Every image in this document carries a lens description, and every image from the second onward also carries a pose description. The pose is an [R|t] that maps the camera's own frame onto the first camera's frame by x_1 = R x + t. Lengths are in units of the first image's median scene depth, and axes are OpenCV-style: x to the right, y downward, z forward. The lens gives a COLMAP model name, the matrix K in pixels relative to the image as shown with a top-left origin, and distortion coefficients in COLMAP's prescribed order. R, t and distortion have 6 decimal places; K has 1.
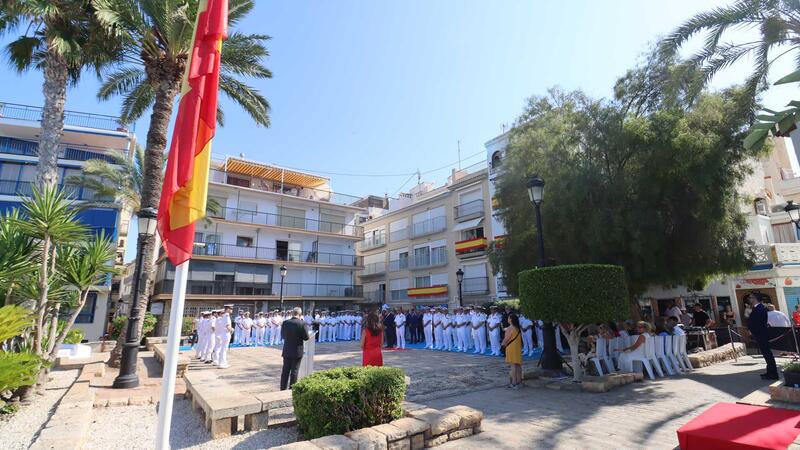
lens RADIAL K [[378.1, 0, 402.3], [0, 378.1, 225.8], [0, 0, 1]] dist [-0.001711, -0.000009]
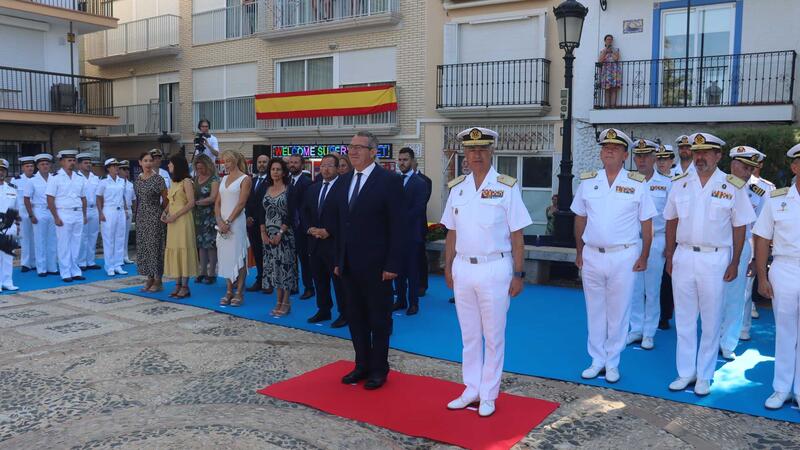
lens RADIAL K [[686.4, 0, 400.1], [0, 686.4, 228.0], [0, 0, 1]] dist [-0.046244, 0.000187]
pose [[0.949139, -0.012664, 0.314603, -0.062562], [-0.085432, 0.951348, 0.296039, 0.098333], [-0.303045, -0.307859, 0.901879, 0.425295]]
